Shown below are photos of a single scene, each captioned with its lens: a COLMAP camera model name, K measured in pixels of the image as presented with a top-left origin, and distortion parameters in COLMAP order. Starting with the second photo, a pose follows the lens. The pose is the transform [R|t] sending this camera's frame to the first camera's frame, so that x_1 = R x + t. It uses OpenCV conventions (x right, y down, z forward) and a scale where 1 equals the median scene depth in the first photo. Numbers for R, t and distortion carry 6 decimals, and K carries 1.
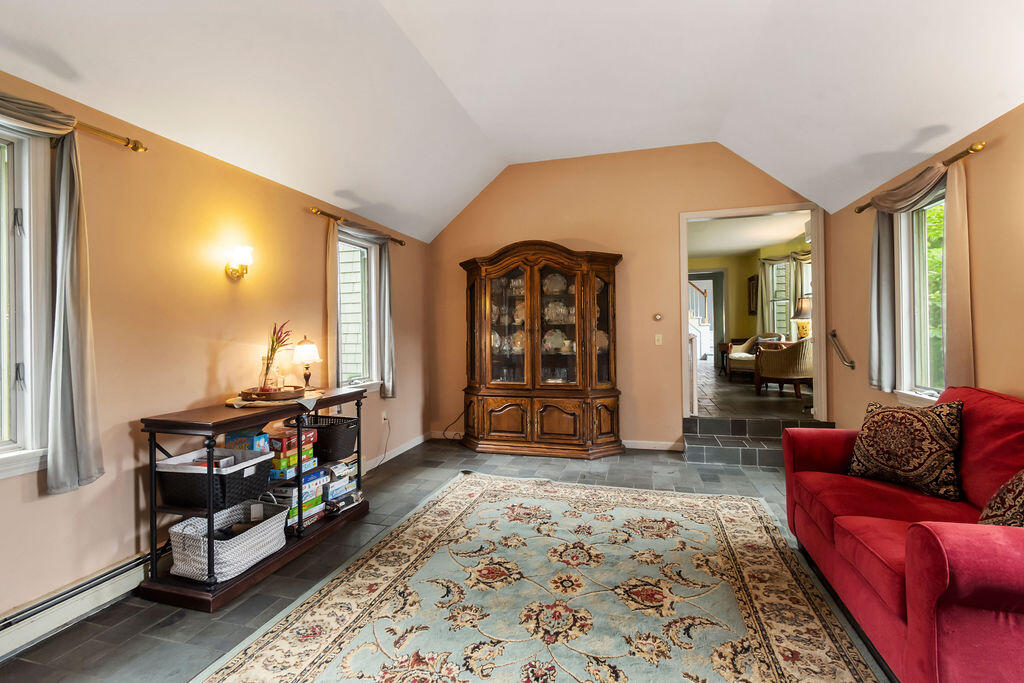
lens RADIAL K [[460.2, 0, 517.2], [0, 460.2, 336.3], [0, 0, 1]] dist [0.000268, -0.000178]
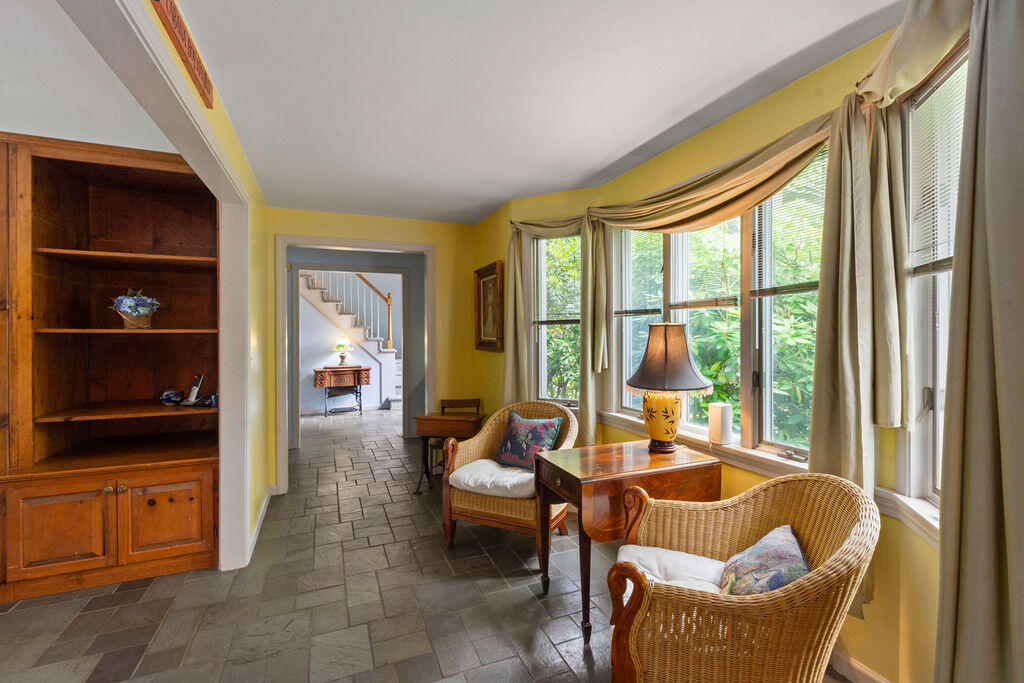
lens RADIAL K [[460.2, 0, 517.2], [0, 460.2, 336.3], [0, 0, 1]] dist [0.000268, -0.000178]
pose [[0.791351, 0.008744, 0.611299, 0.236930], [-0.004841, 0.999956, -0.008036, -0.052055], [-0.611342, 0.003400, 0.791359, 0.573682]]
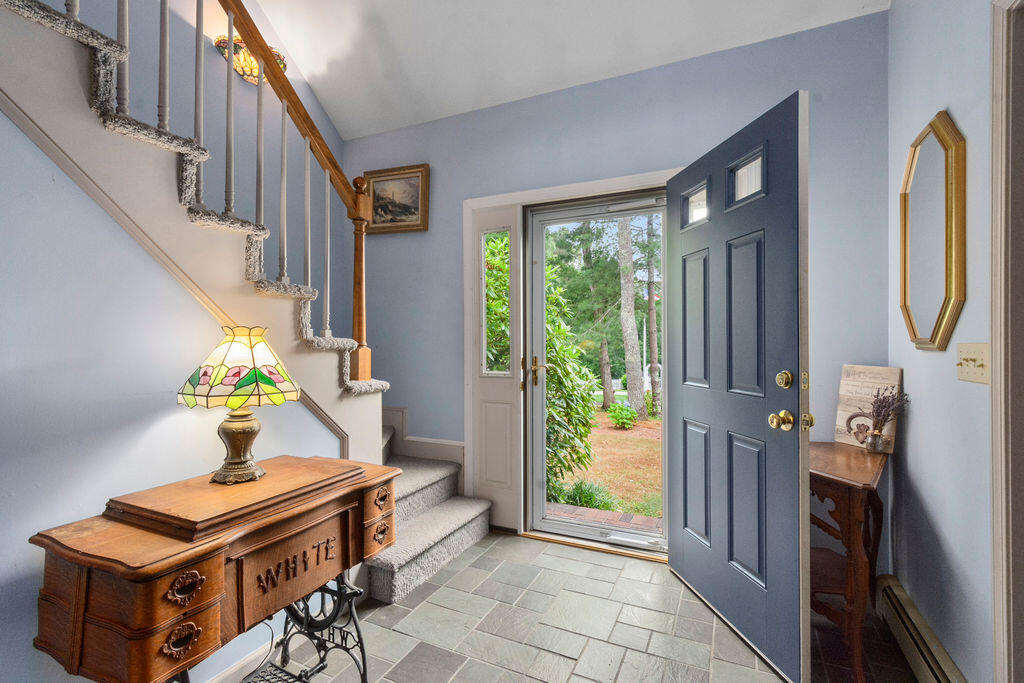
lens RADIAL K [[460.2, 0, 517.2], [0, 460.2, 336.3], [0, 0, 1]] dist [0.000268, -0.000178]
pose [[0.172146, 0.018111, 0.984905, 0.340800], [0.009577, 0.999753, -0.020058, -0.050126], [-0.985025, 0.012886, 0.171930, 1.202000]]
